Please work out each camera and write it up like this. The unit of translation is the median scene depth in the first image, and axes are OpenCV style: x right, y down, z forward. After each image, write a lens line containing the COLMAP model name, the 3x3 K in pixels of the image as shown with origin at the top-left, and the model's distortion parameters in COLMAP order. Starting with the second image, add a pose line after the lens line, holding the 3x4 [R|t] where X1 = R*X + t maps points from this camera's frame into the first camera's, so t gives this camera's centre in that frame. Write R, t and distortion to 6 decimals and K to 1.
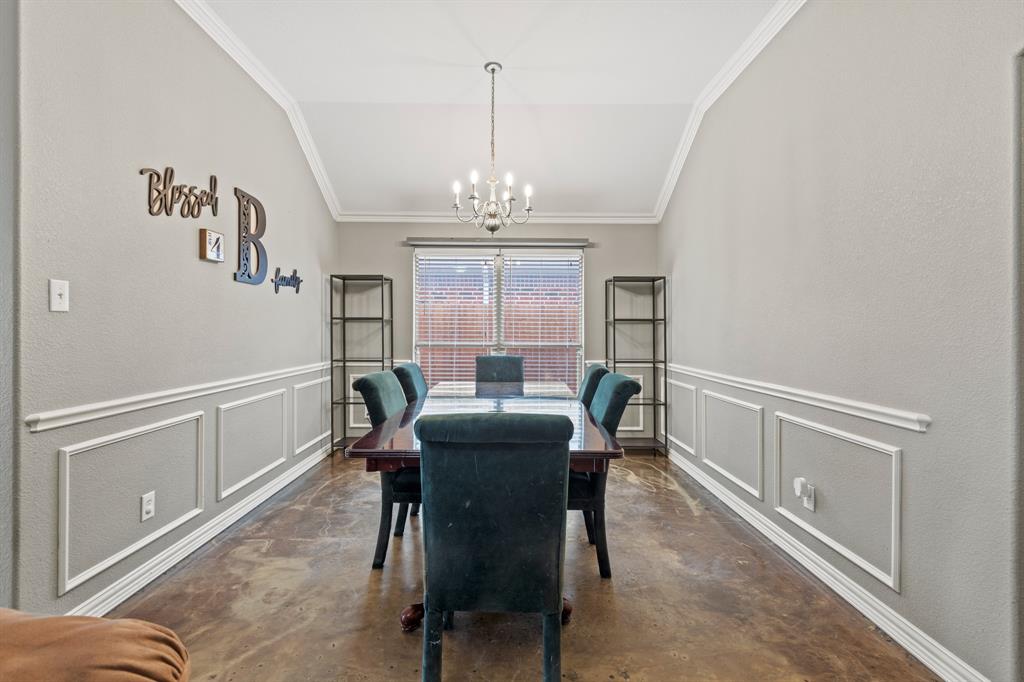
lens RADIAL K [[480.1, 0, 516.8], [0, 480.1, 340.9], [0, 0, 1]] dist [0.005238, -0.000814]
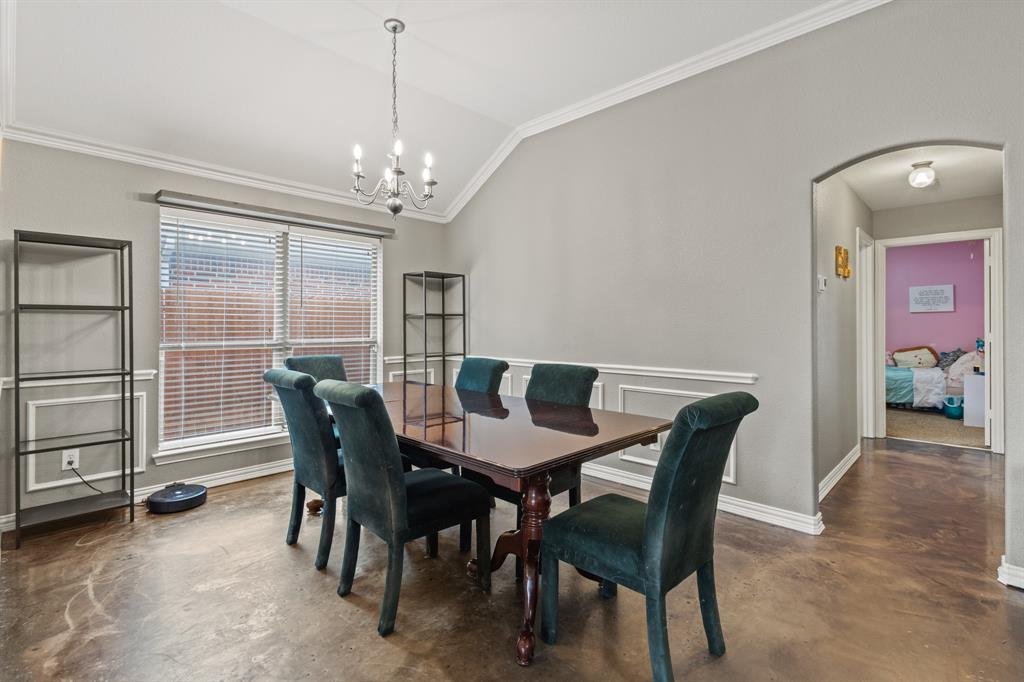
lens RADIAL K [[480.1, 0, 509.8], [0, 480.1, 335.6], [0, 0, 1]] dist [0.005238, -0.000814]
pose [[0.689972, -0.020155, 0.723556, -0.374211], [0.019008, 0.999772, 0.009724, -0.005967], [-0.723587, 0.007044, 0.690198, 0.168941]]
